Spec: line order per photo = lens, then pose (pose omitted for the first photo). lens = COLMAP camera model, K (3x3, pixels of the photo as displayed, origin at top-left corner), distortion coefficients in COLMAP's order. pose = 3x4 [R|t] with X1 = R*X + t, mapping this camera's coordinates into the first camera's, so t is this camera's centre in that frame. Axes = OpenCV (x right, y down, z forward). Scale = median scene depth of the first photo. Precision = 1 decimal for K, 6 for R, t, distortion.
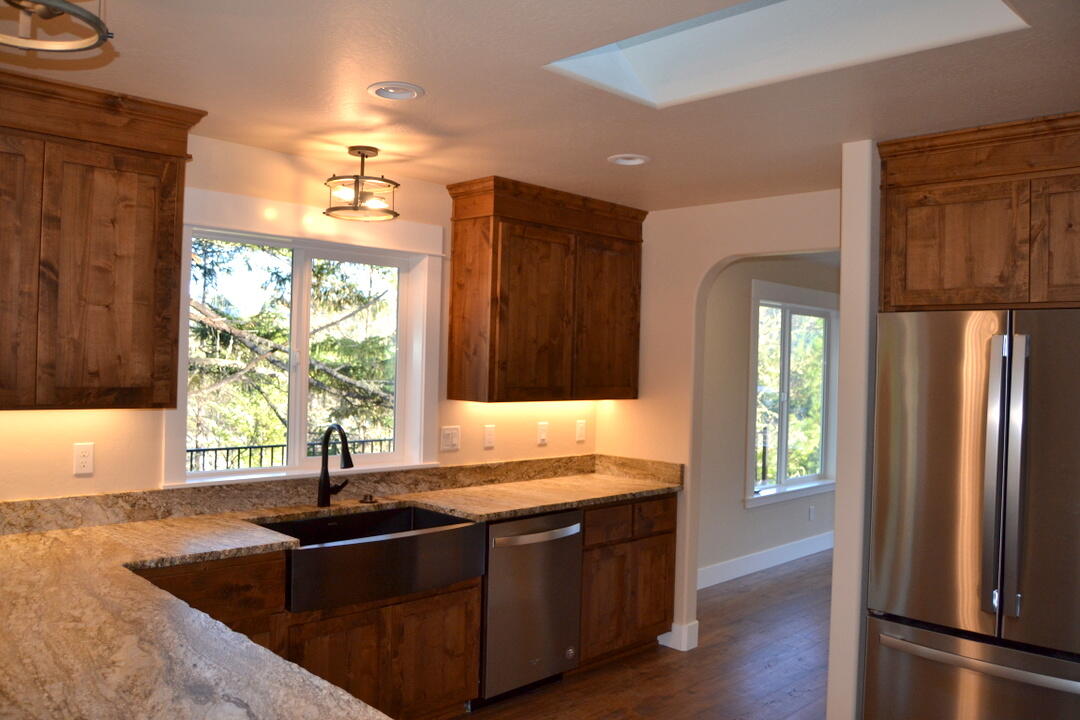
lens RADIAL K [[847.0, 0, 532.3], [0, 847.0, 358.6], [0, 0, 1]] dist [-0.098263, 0.037015]
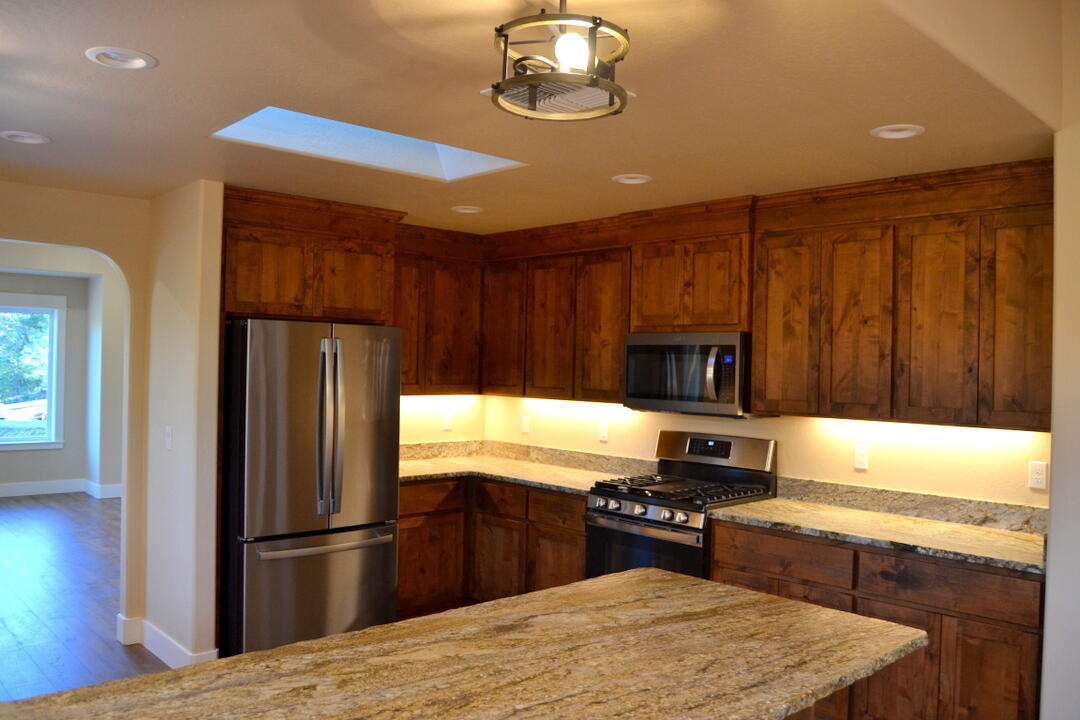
lens RADIAL K [[847.0, 0, 539.6], [0, 847.0, 359.5], [0, 0, 1]] dist [-0.098263, 0.037015]
pose [[0.033123, -0.020364, 0.999244, -1.395569], [-0.031212, 0.999284, 0.021400, -0.050163], [-0.998964, -0.031897, 0.032463, 0.730059]]
